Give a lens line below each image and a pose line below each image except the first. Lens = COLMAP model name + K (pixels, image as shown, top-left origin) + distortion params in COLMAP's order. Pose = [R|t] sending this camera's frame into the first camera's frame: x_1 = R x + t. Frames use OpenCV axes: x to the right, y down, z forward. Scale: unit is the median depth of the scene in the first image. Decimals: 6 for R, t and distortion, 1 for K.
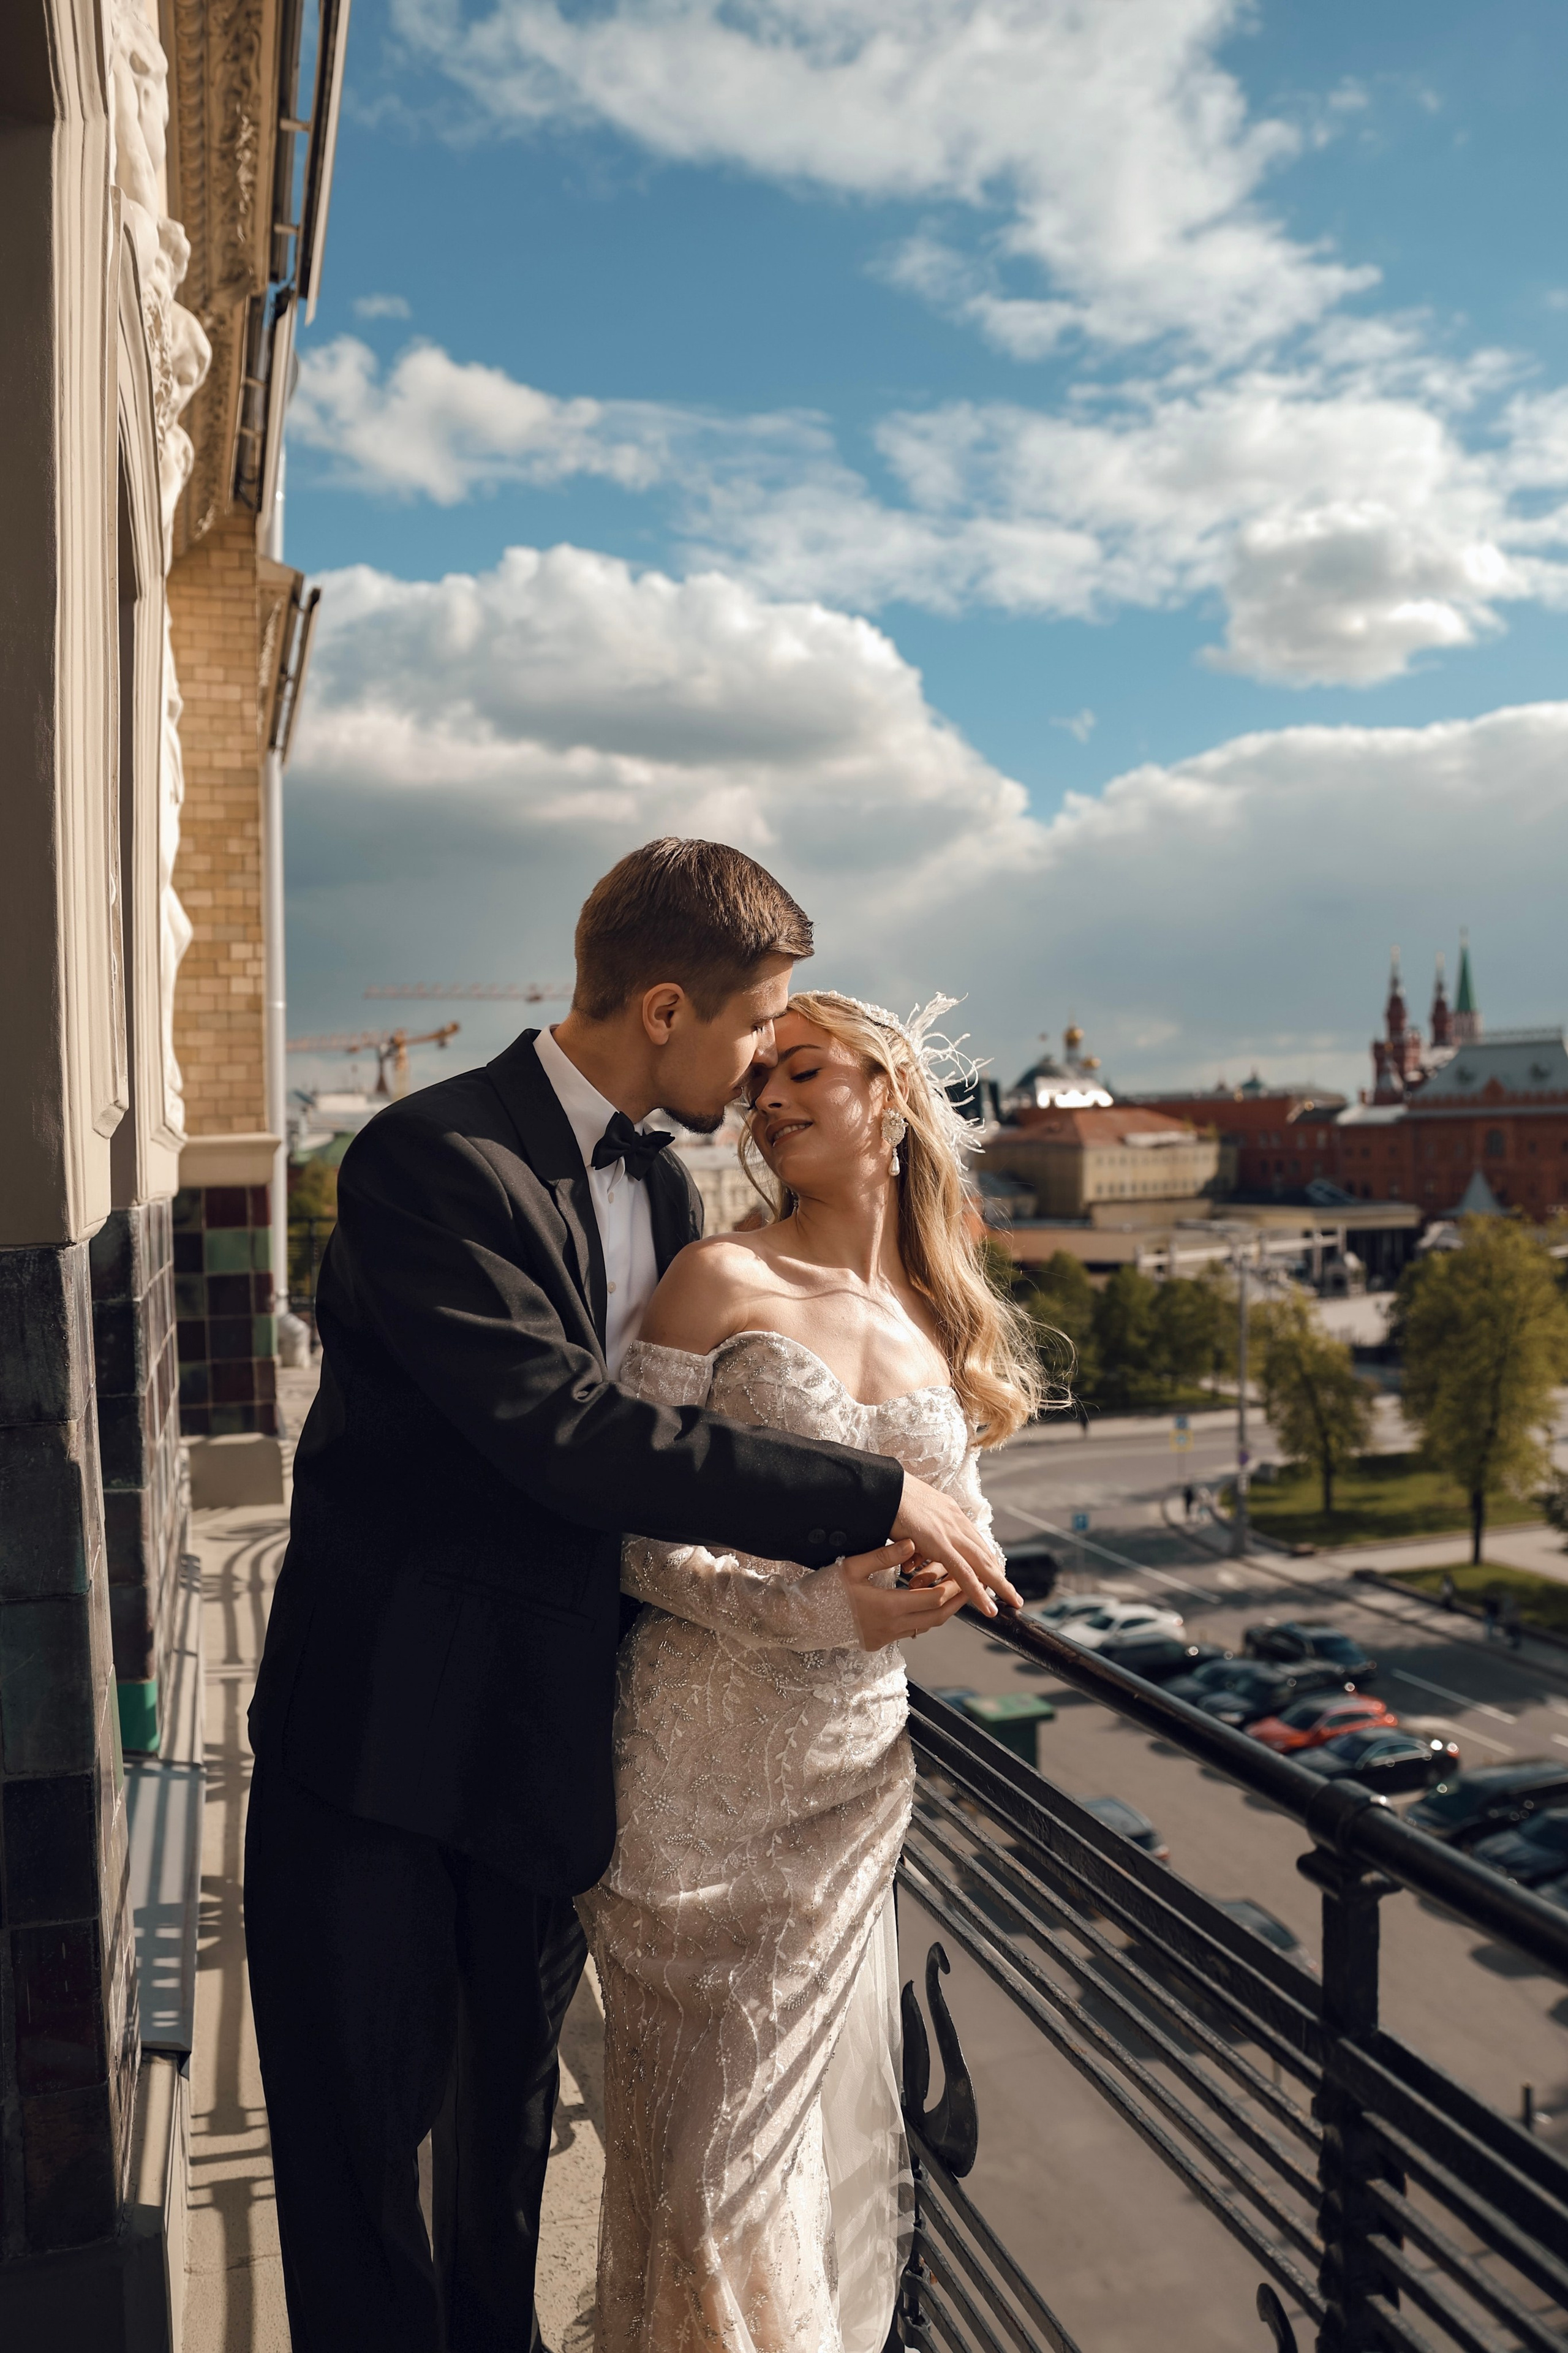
lens RADIAL K [[1864.1, 0, 788.0], [0, 1864.1, 1172.8], [0, 0, 1]] dist [-0.017017, 0.039785]
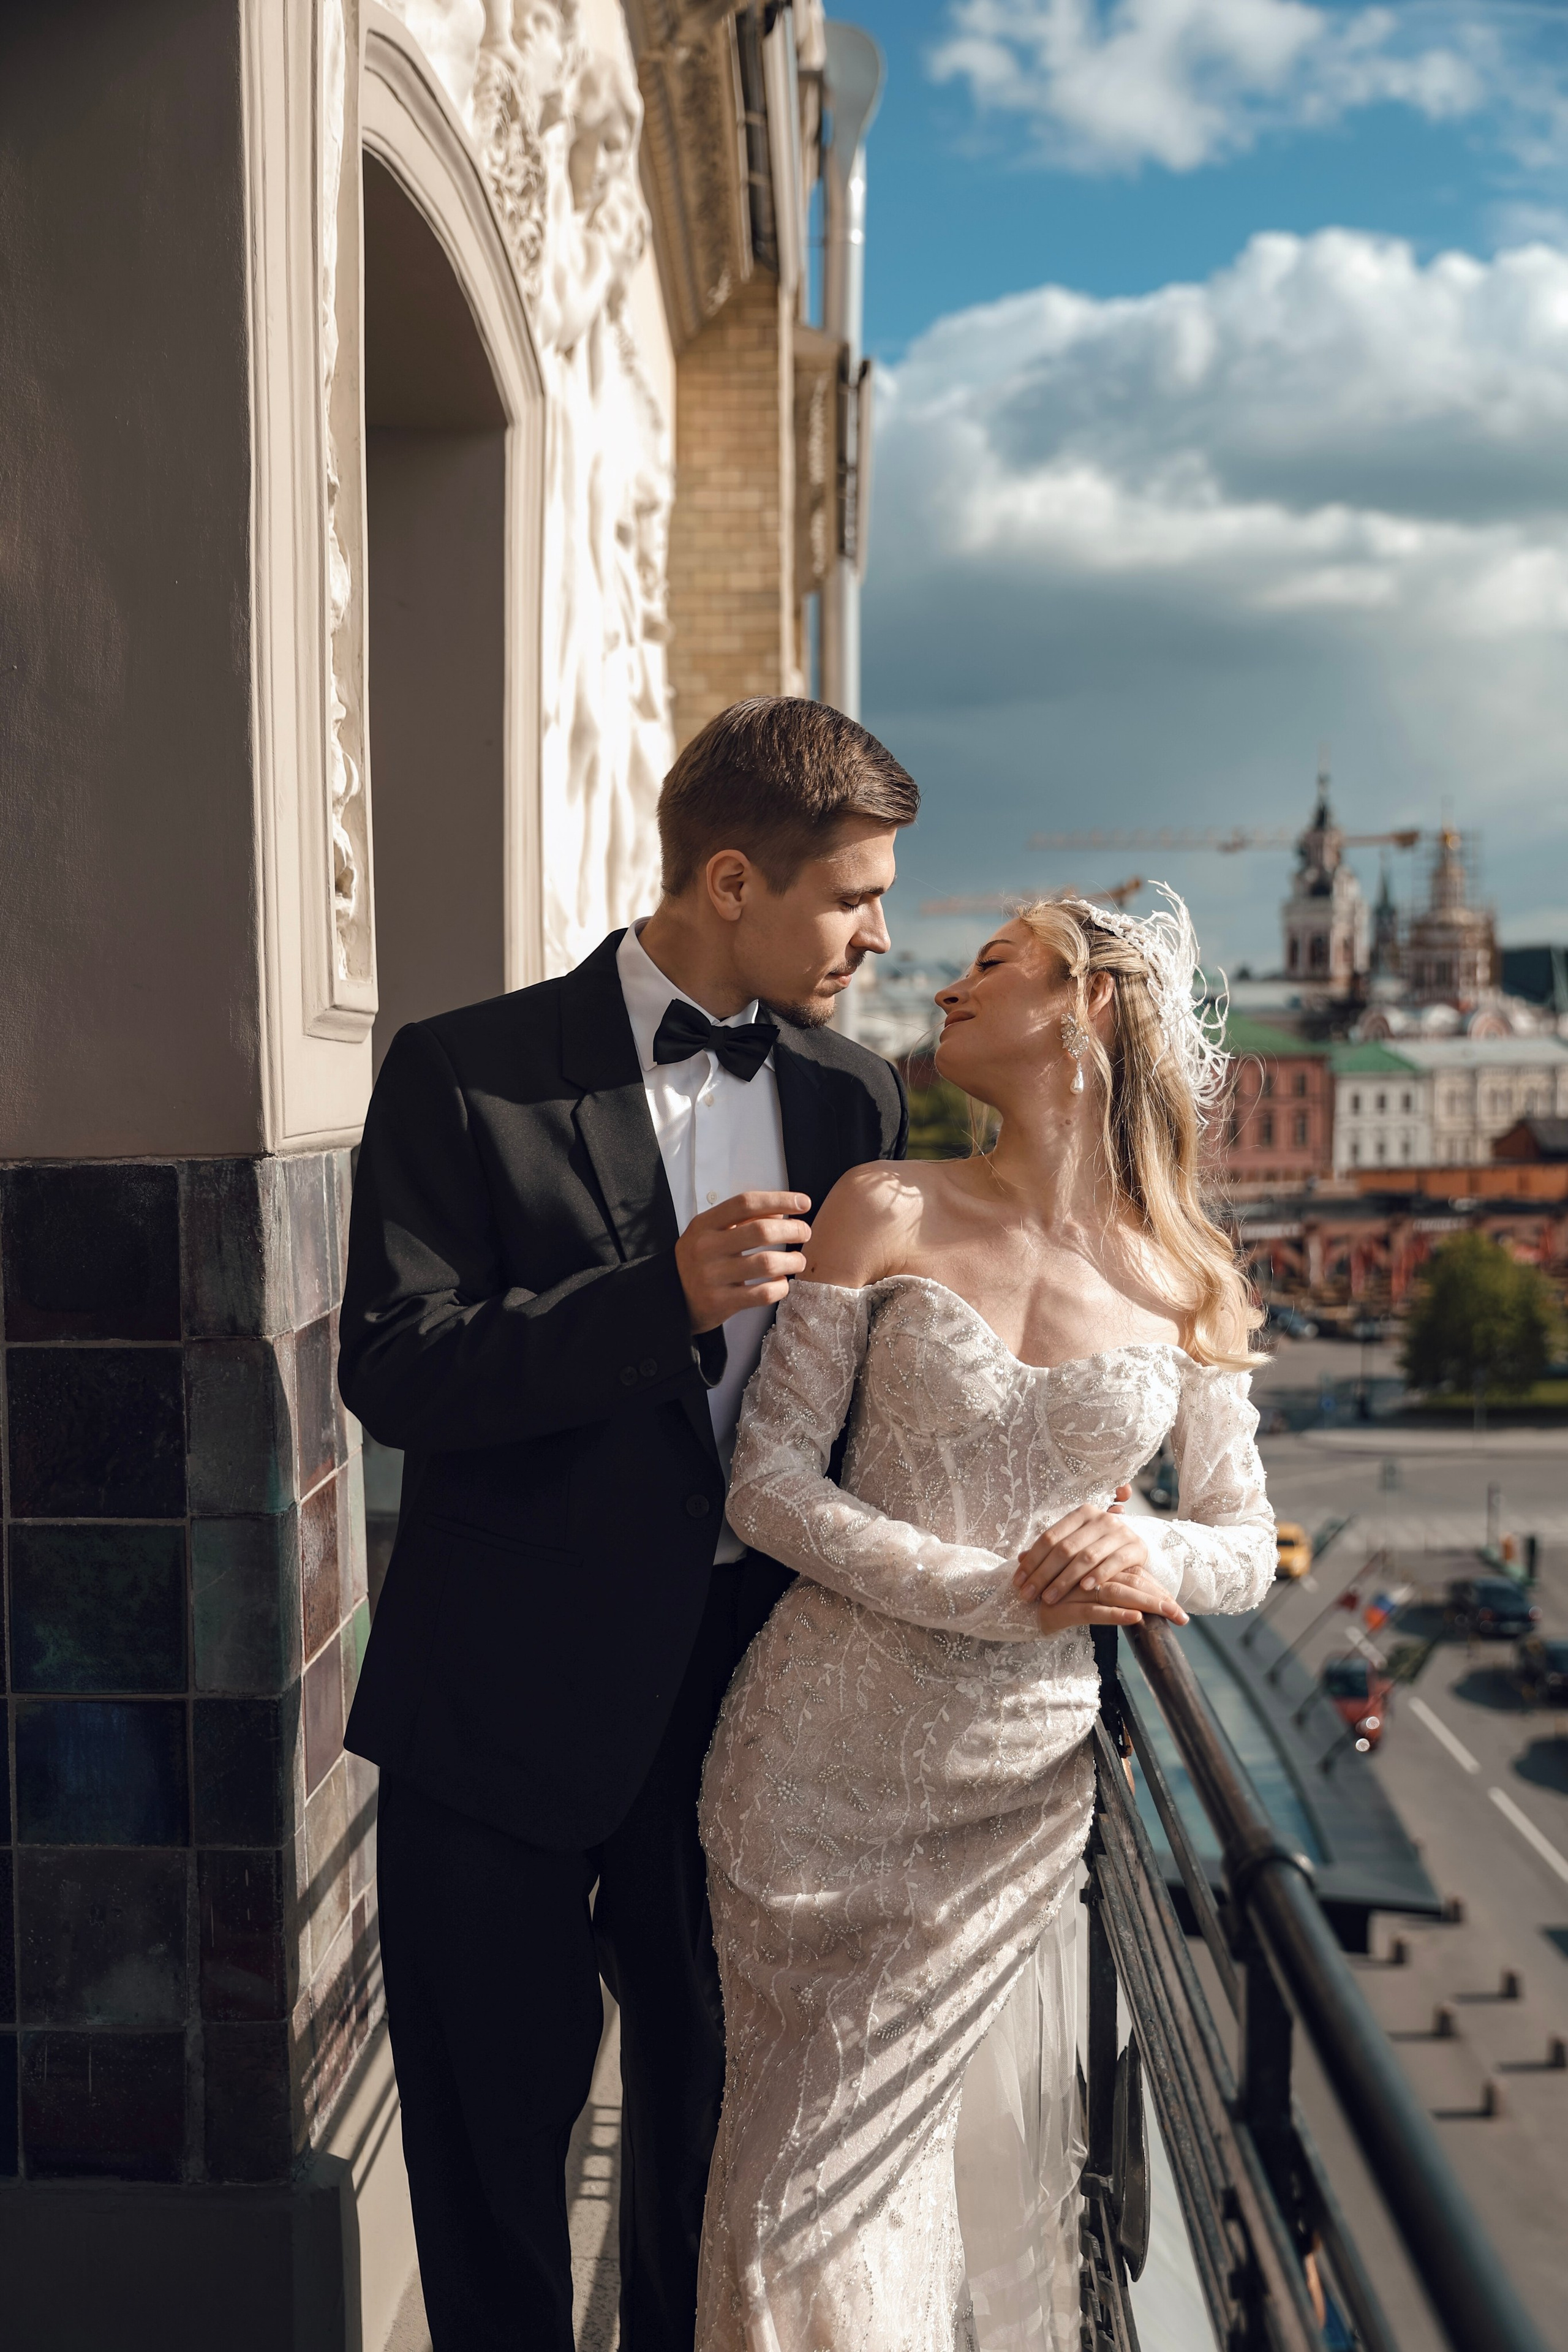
lens RADIAL K [[2344.8, 0, 784.9], [0, 2344.8, 1166.9], [0, 0, 1]] dist [0.108081, 0.000000]
pose [[0.945136, 0.032423, -0.325064, 0.272865], [-0.018391, 0.998765, 0.046148, -0.017436], [0.326159, -0.037638, 0.944565, -0.073853]]
